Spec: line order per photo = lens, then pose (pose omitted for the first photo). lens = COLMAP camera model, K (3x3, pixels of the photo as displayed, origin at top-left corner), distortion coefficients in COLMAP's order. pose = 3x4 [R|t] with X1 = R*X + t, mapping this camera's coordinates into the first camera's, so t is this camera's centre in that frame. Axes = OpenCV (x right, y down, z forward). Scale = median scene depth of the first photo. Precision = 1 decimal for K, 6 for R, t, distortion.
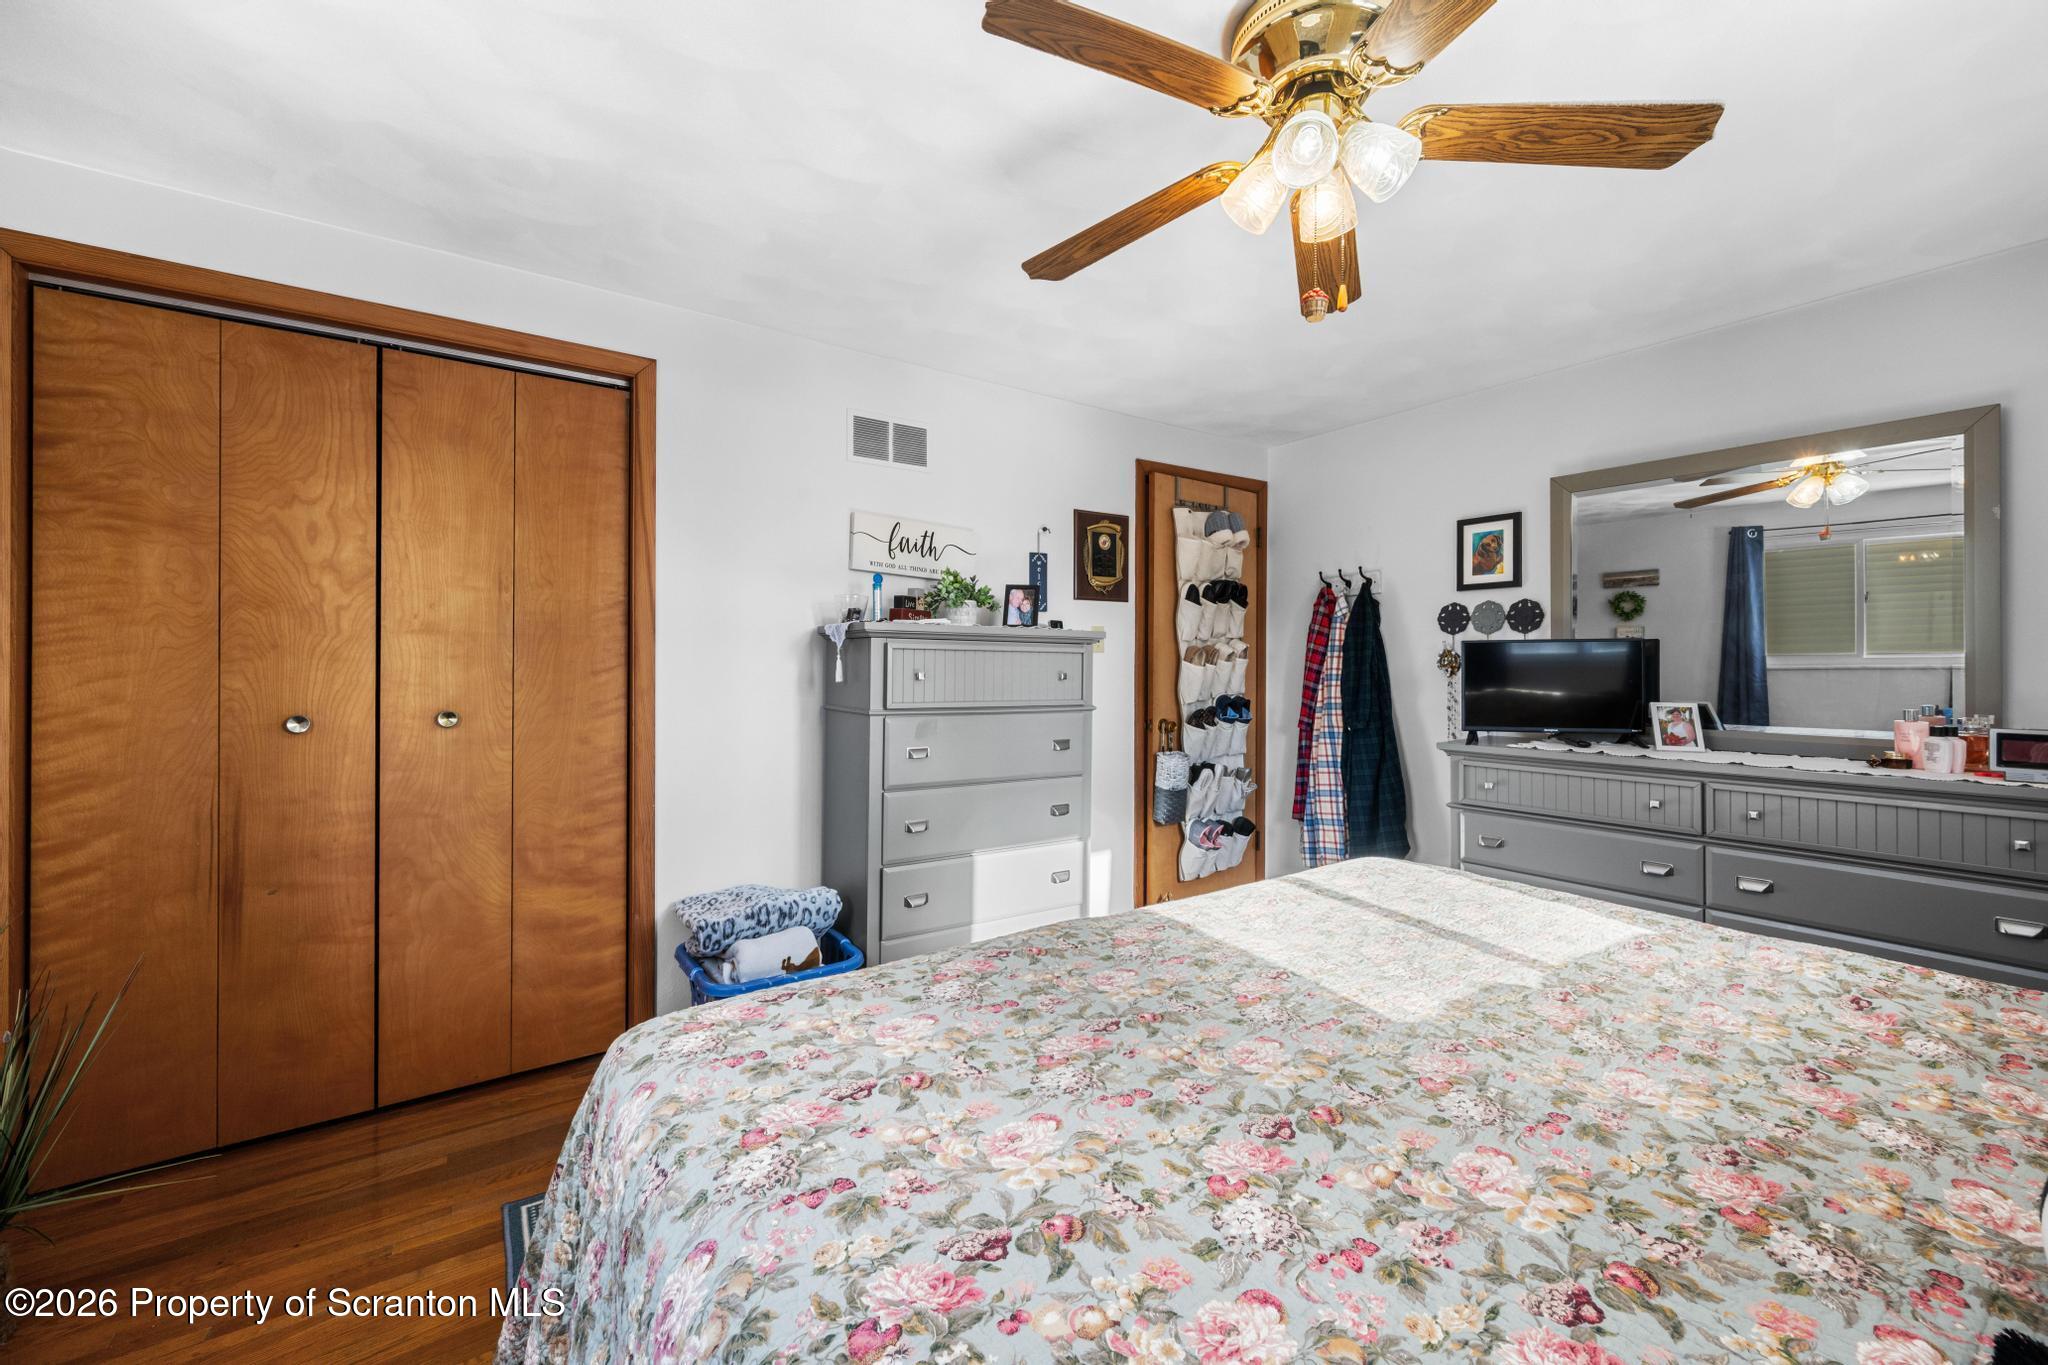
lens RADIAL K [[810.7, 0, 1023.1], [0, 810.7, 665.6], [0, 0, 1]] dist [0.000027, -0.000273]
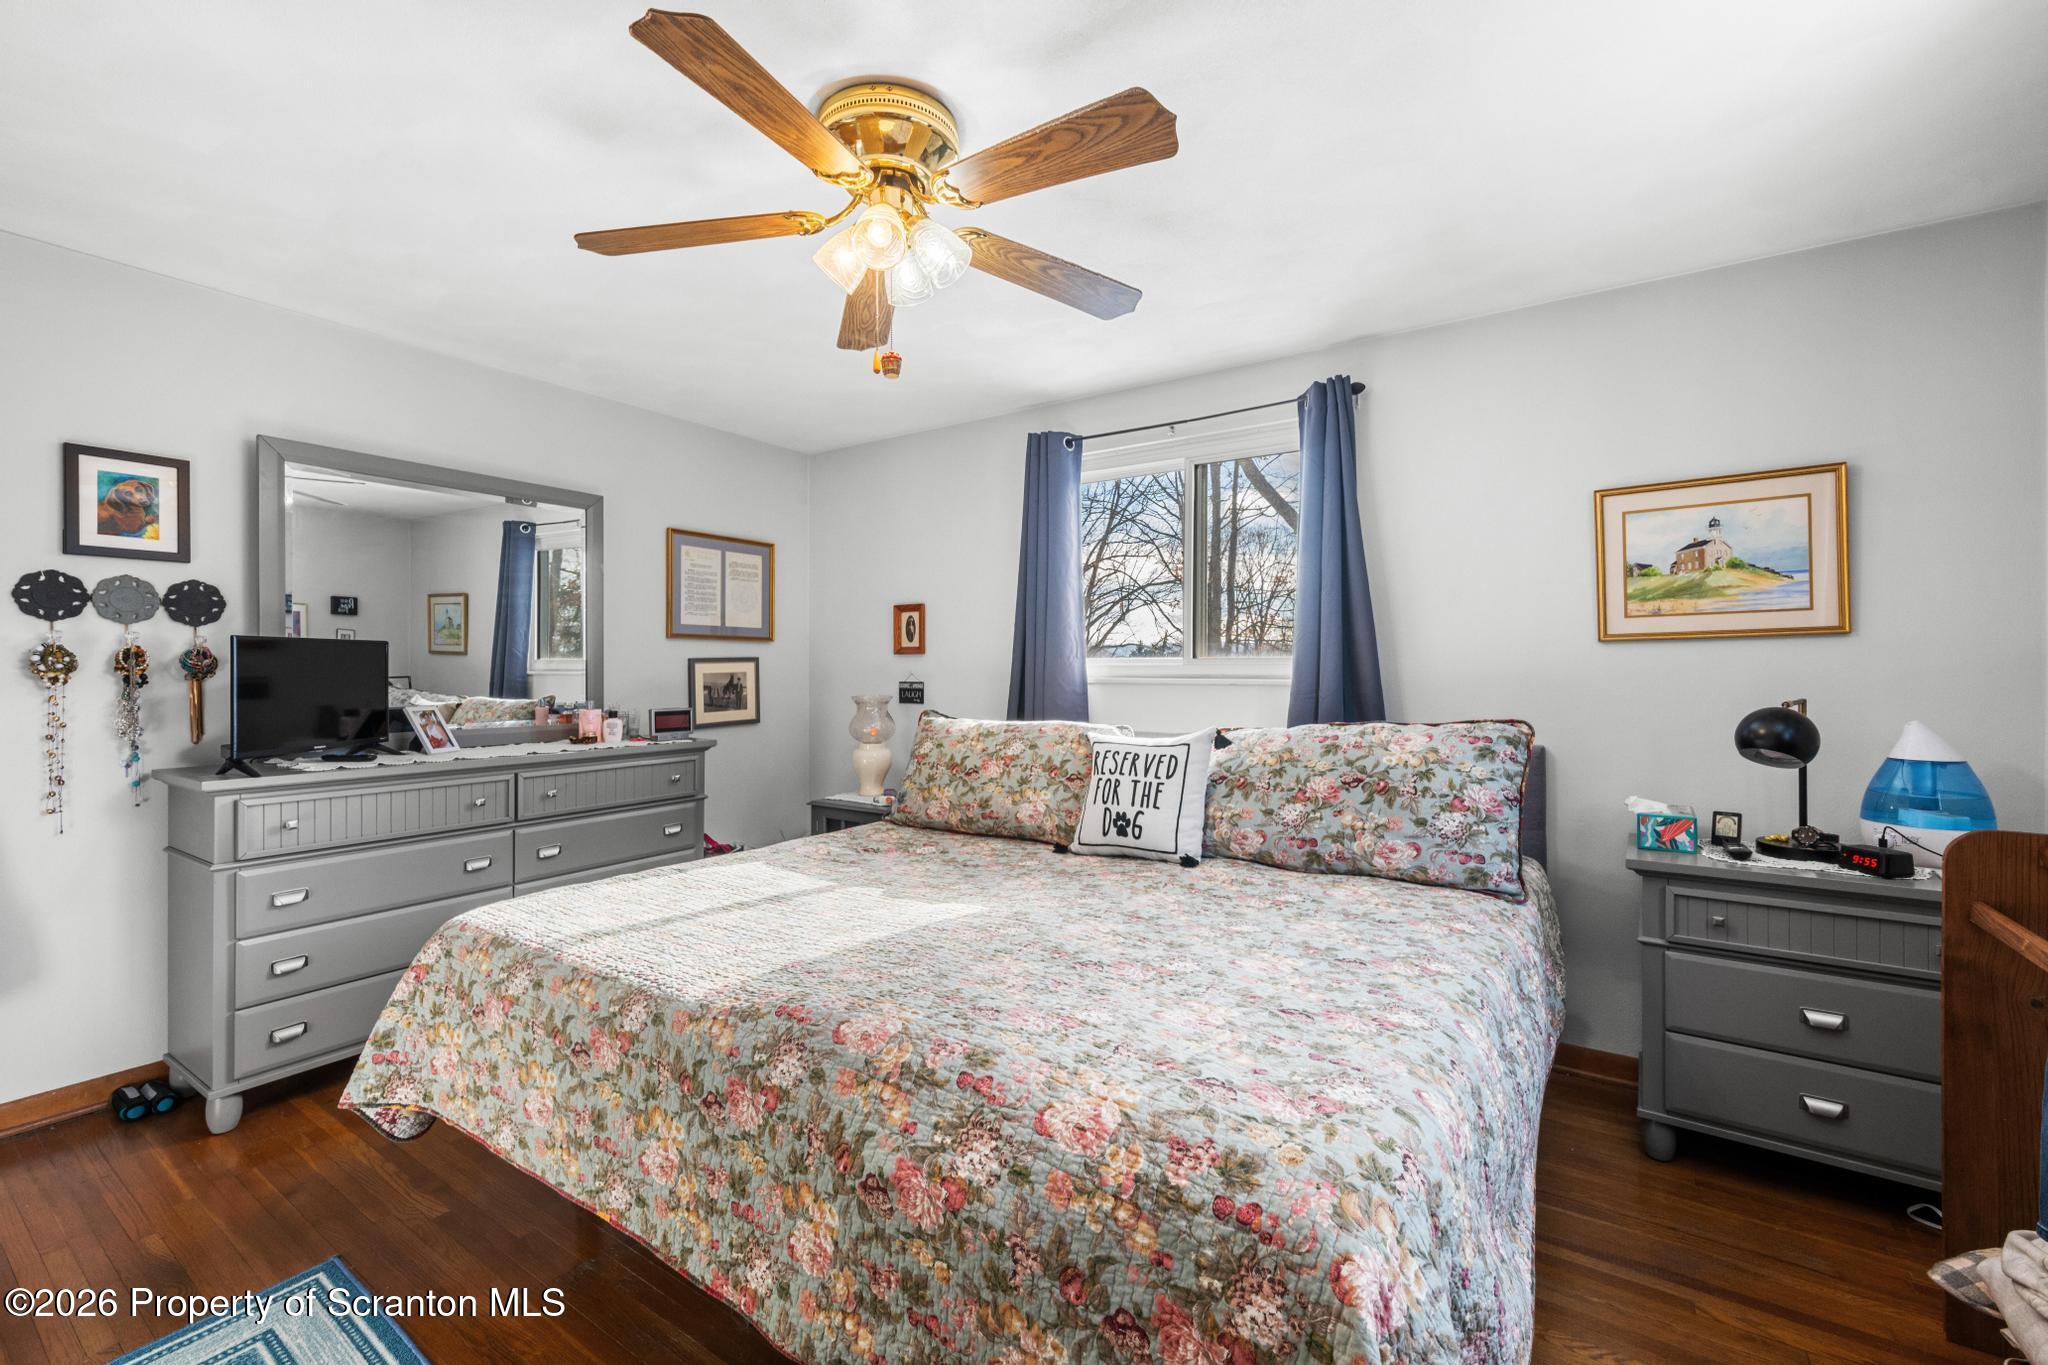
lens RADIAL K [[873.9, 0, 1037.0], [0, 873.9, 666.2], [0, 0, 1]] dist [0.000579, 0.000286]
pose [[-0.376445, 0.005278, 0.926424, -0.413684], [0.001072, 0.999986, -0.005261, 0.001685], [-0.926438, -0.000987, -0.376445, 0.581629]]
